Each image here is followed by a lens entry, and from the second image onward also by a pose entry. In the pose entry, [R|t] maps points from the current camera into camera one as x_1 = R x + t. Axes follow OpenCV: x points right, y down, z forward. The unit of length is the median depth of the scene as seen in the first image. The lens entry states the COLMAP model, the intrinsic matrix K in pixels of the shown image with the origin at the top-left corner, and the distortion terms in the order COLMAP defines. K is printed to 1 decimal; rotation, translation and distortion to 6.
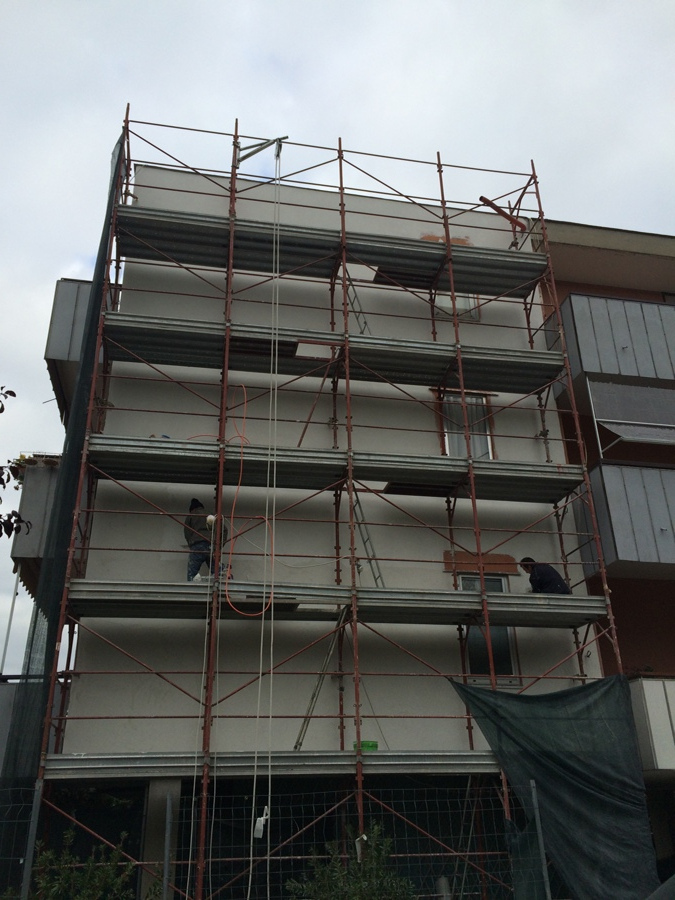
lens RADIAL K [[765.7, 0, 337.5], [0, 765.7, 450.0], [0, 0, 1]] dist [0.079851, -0.089810]
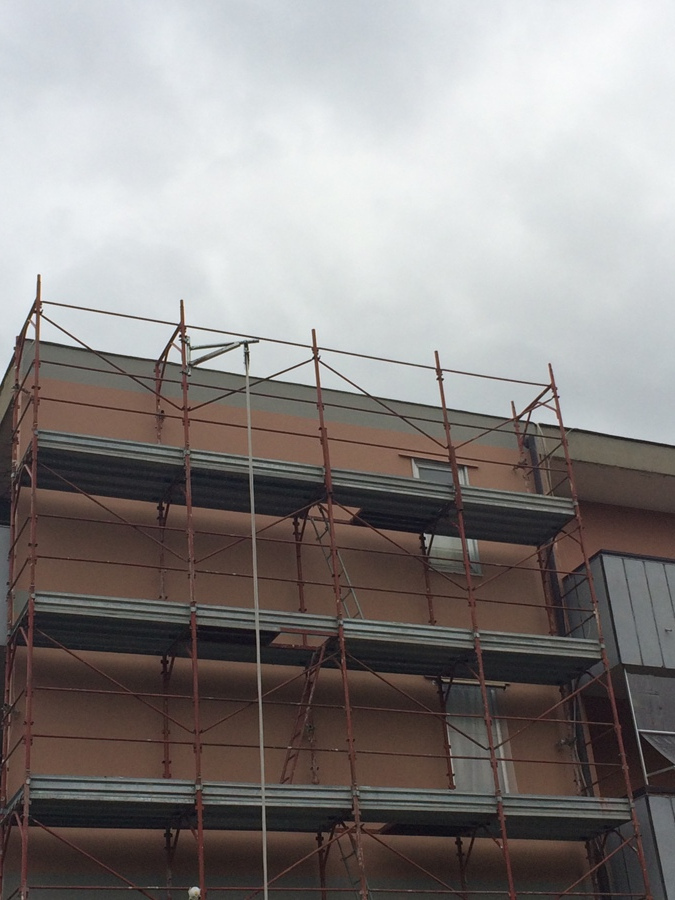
lens RADIAL K [[1464.6, 0, 386.5], [0, 1464.6, 450.7], [0, 0, 1]] dist [0.081739, 0.104728]
pose [[0.969504, 0.056061, 0.238577, -0.275918], [-0.034134, 0.994885, -0.095069, -0.166710], [-0.242687, 0.084026, 0.966459, -0.390889]]
